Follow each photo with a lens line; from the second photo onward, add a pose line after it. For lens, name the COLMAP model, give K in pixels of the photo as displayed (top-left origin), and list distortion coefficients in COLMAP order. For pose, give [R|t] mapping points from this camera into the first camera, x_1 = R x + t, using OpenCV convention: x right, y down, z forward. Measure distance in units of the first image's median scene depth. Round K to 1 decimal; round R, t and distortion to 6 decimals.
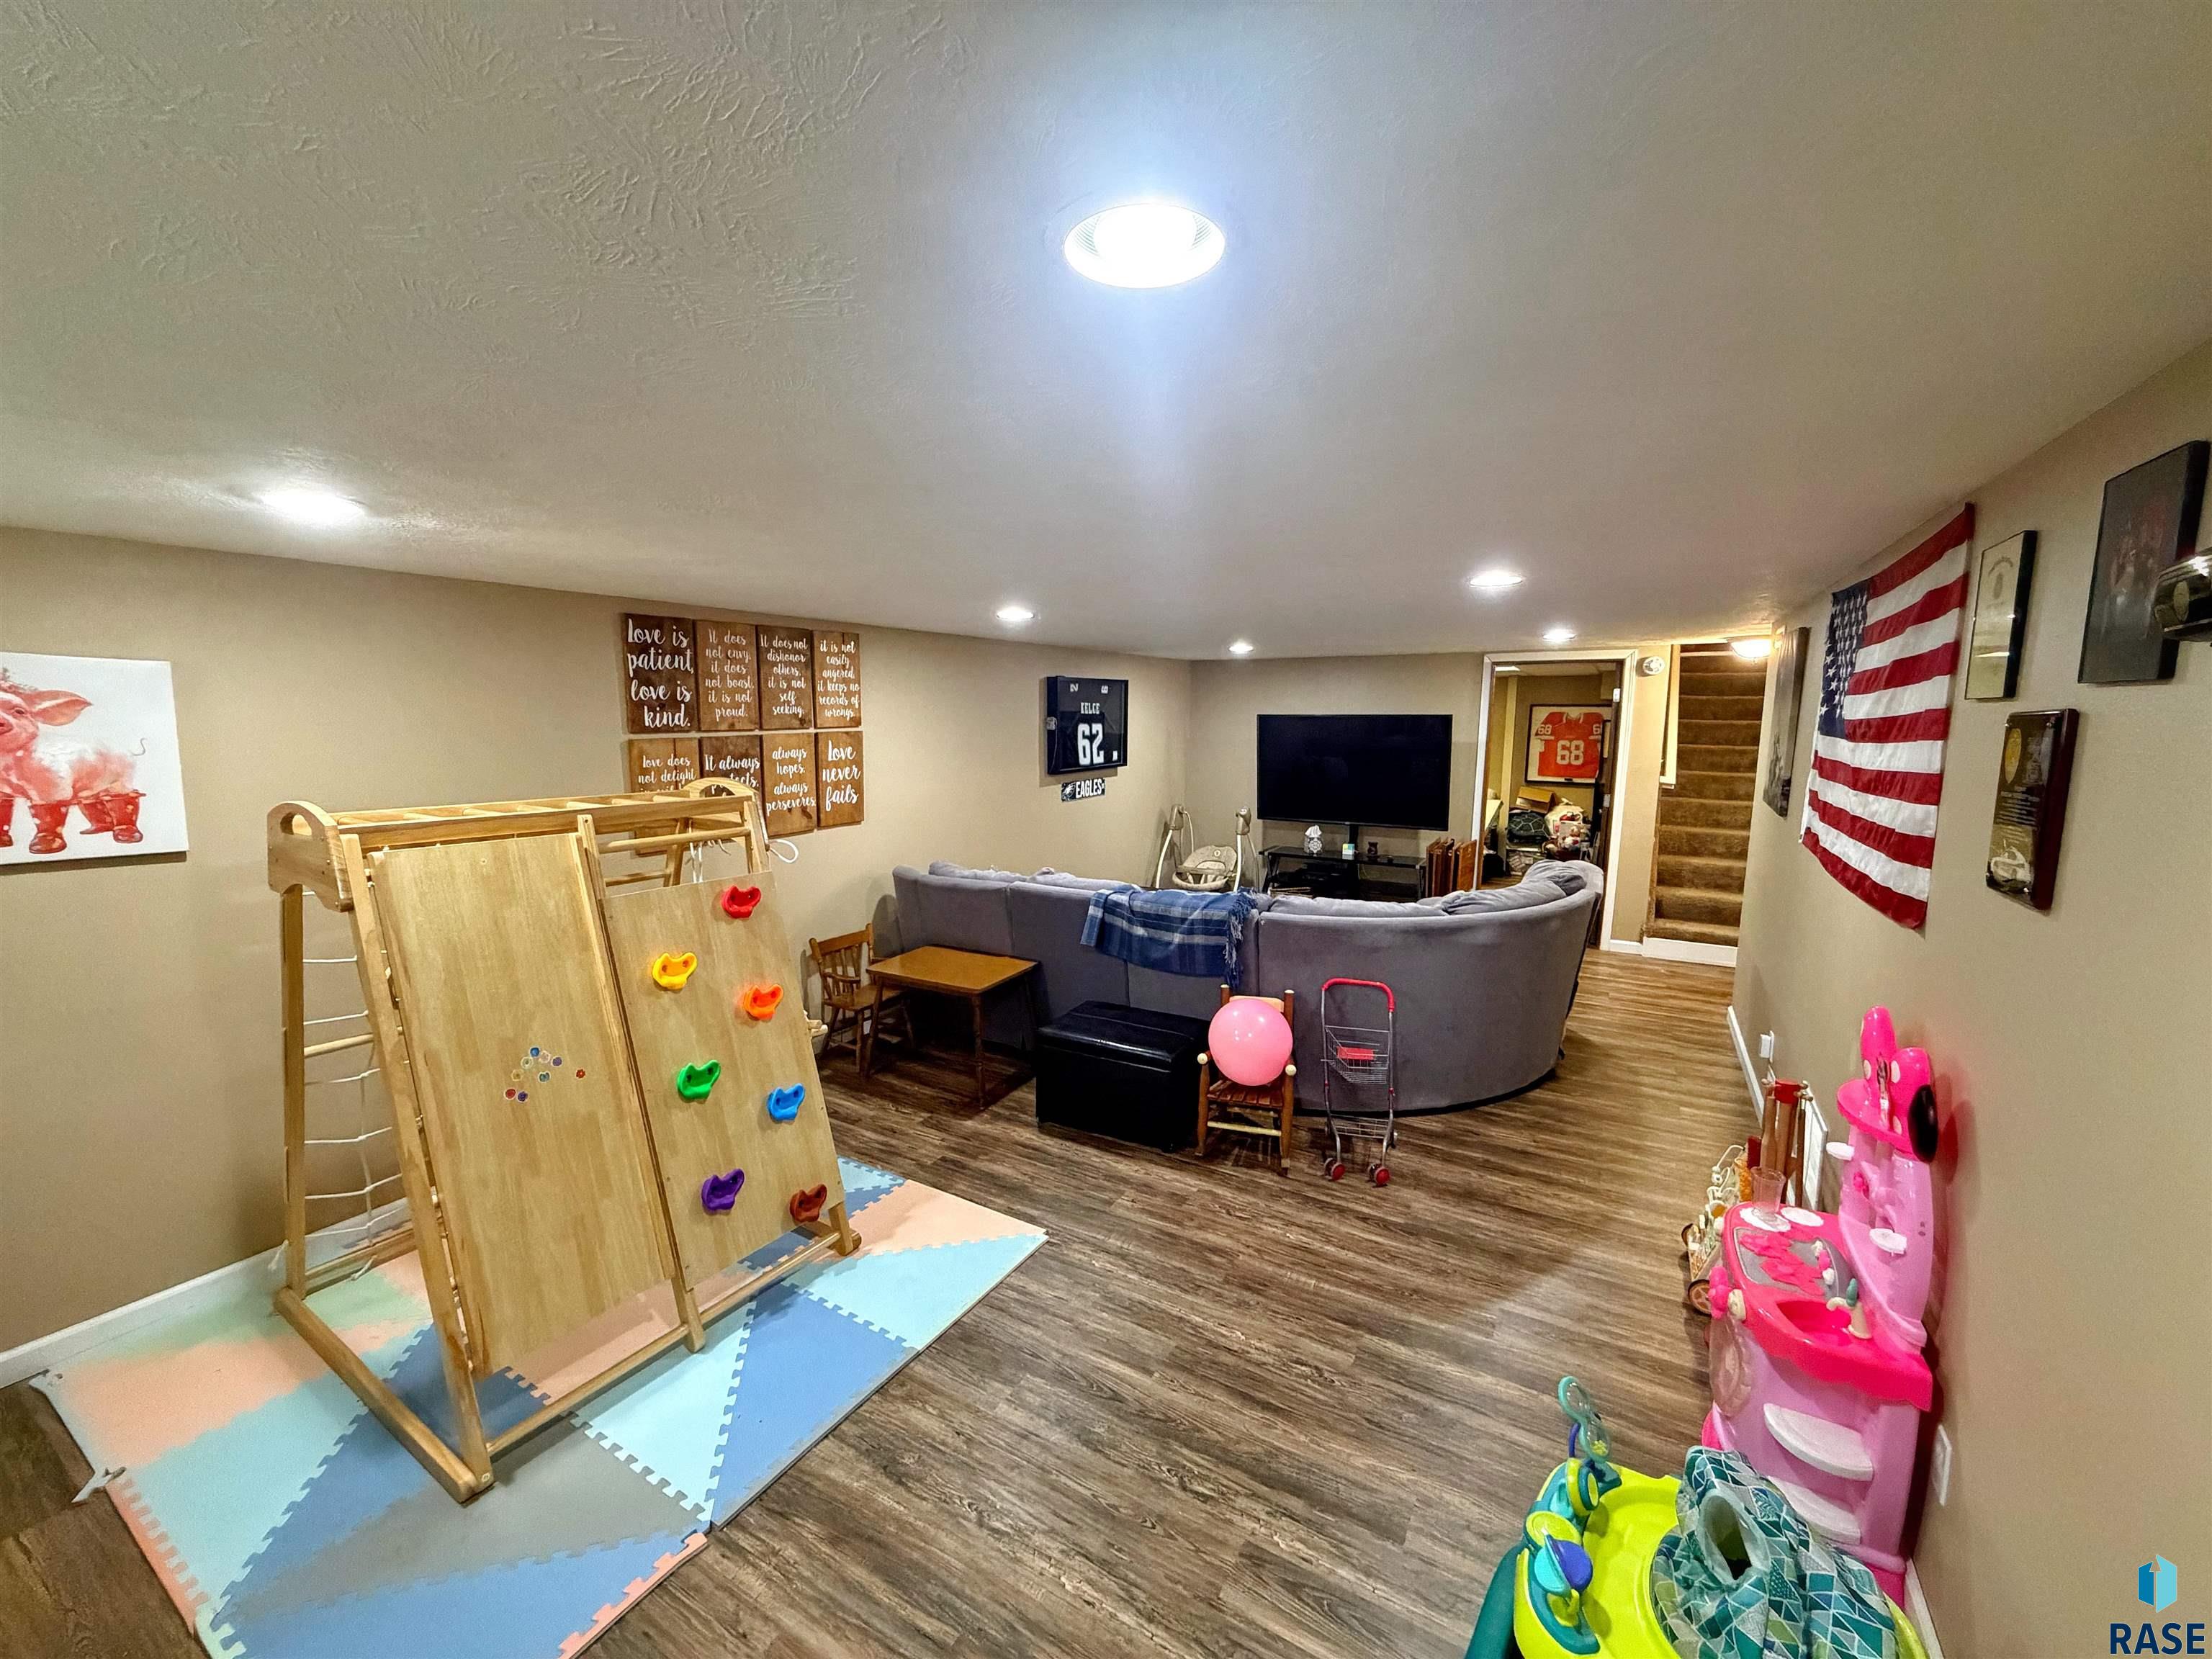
lens RADIAL K [[877.1, 0, 1101.4], [0, 877.1, 824.8], [0, 0, 1]] dist [-0.003696, -0.000696]
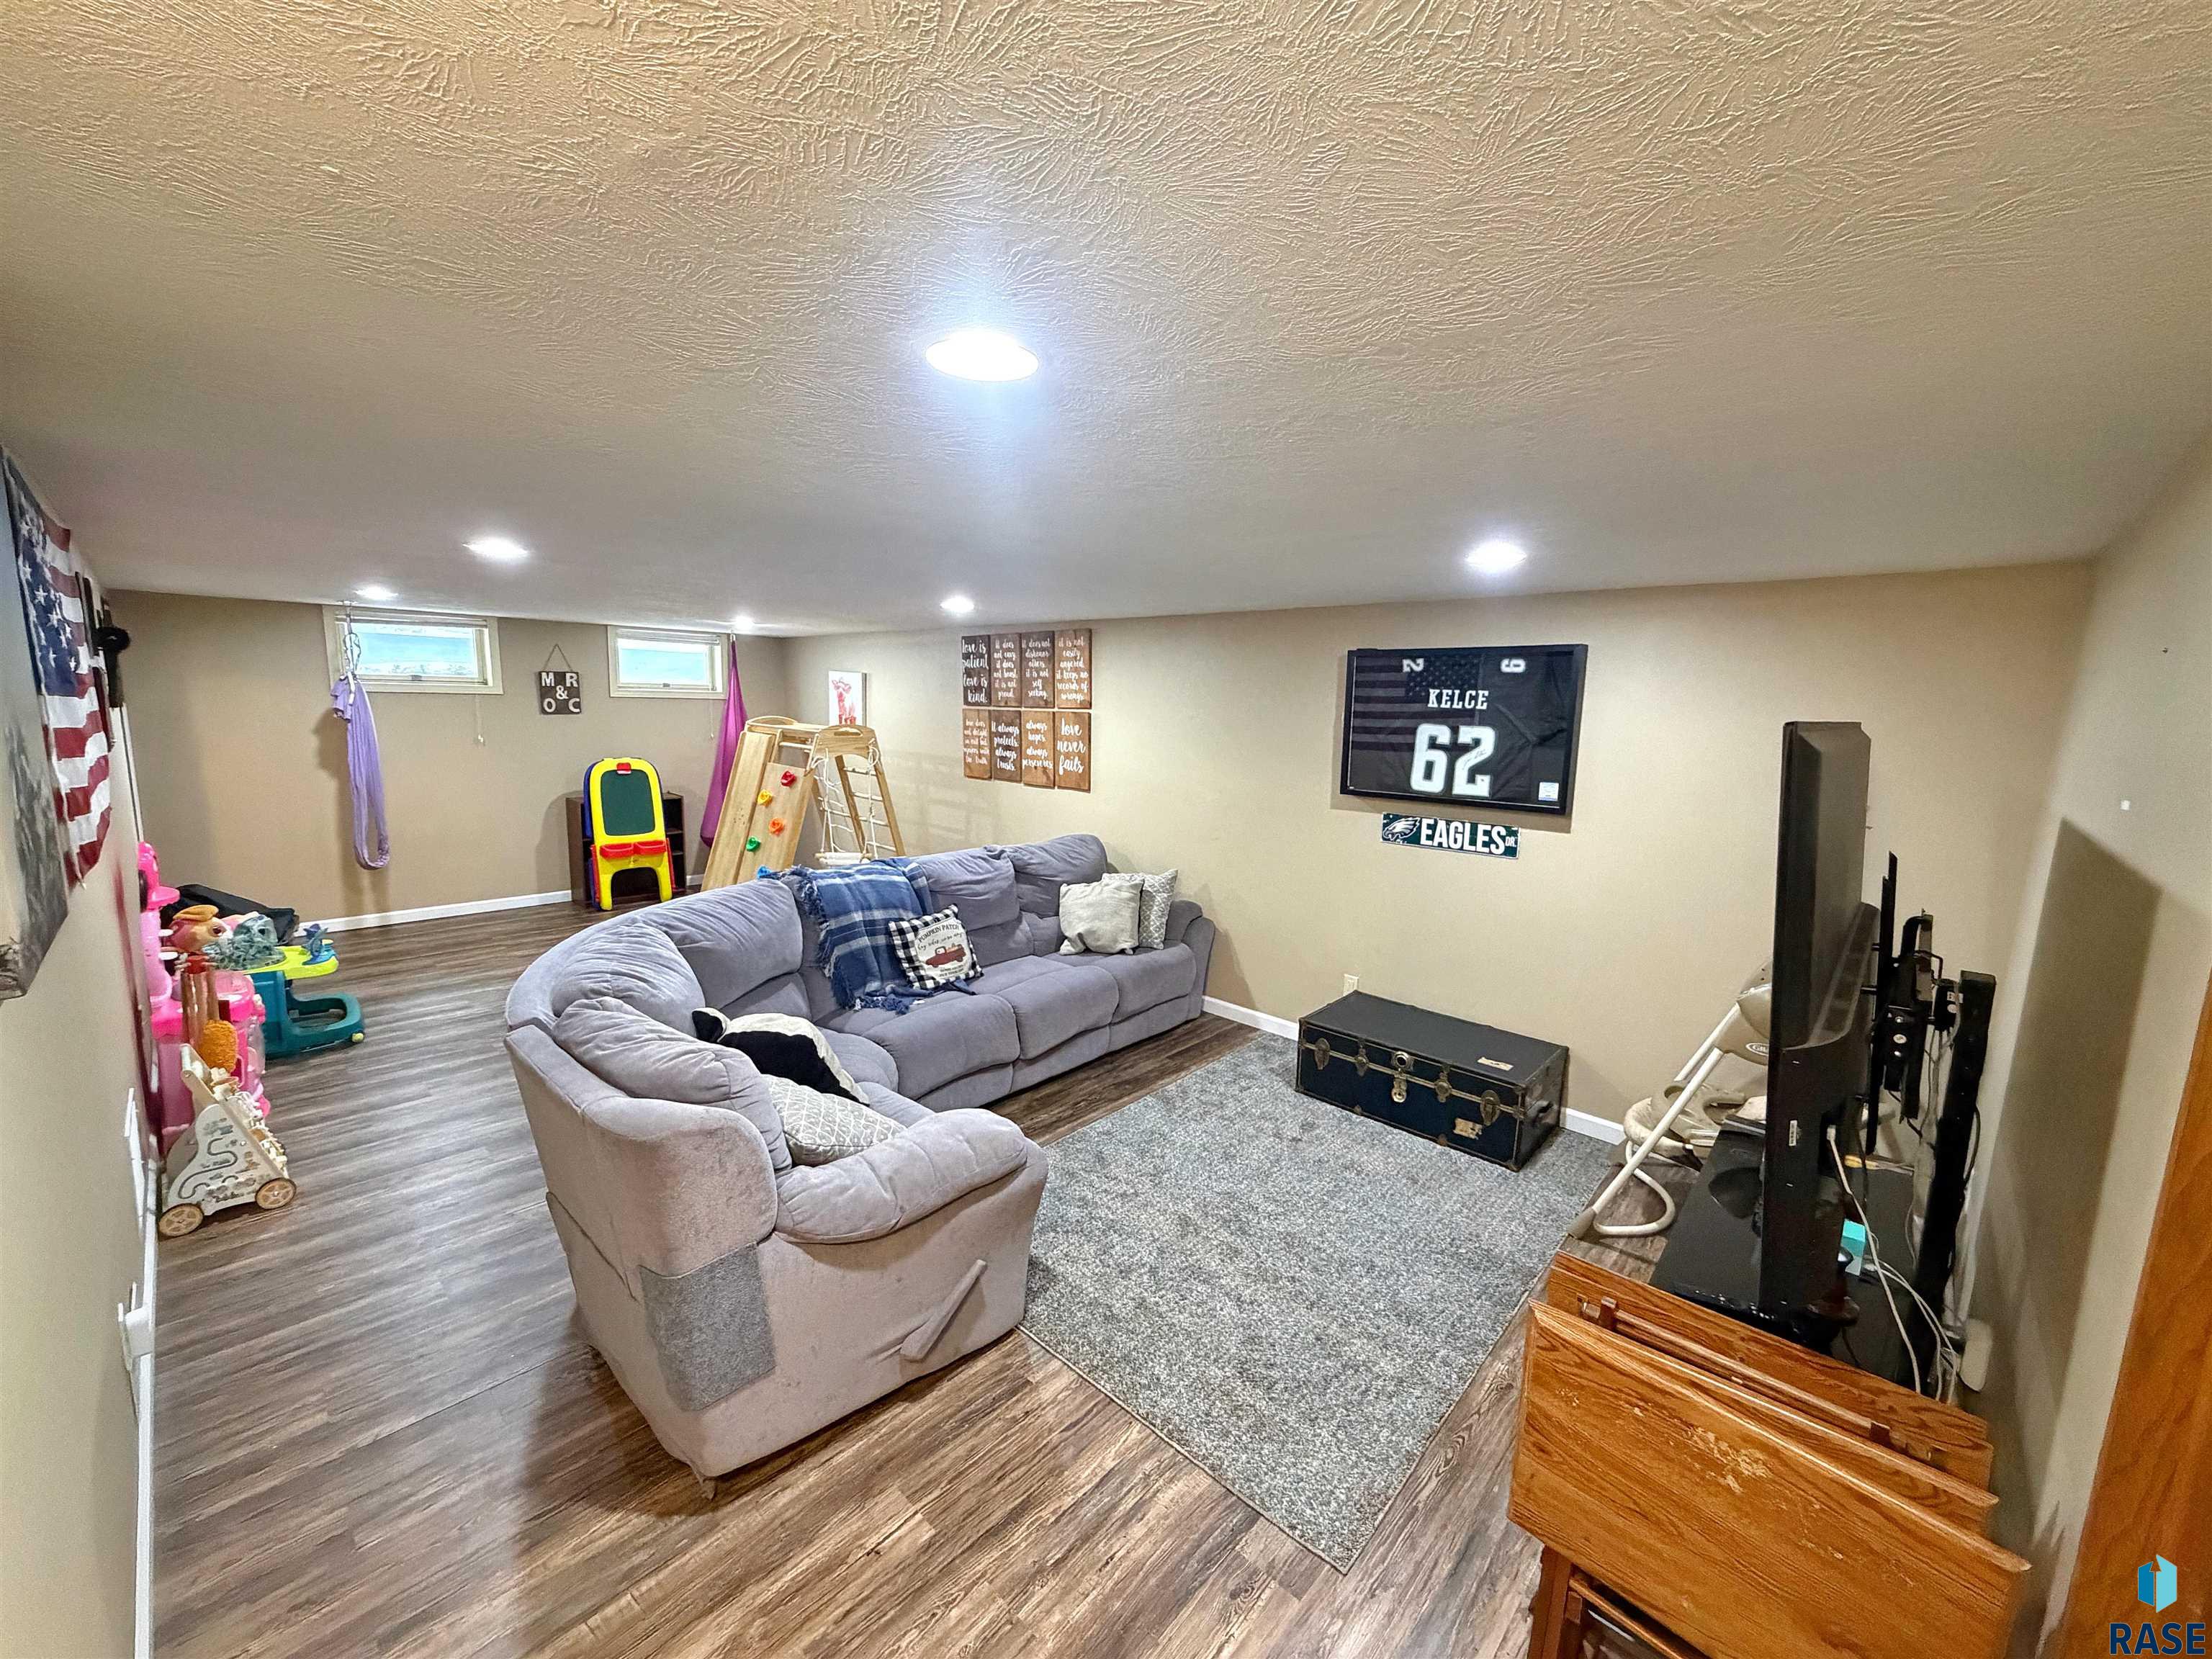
lens RADIAL K [[877.1, 0, 1102.2], [0, 877.1, 827.3], [0, 0, 1]] dist [-0.003696, -0.000696]
pose [[-0.211143, 0.135494, -0.968019, 0.903373], [-0.151958, 0.973755, 0.169442, -0.164795], [0.965571, 0.182875, -0.185012, 1.309384]]
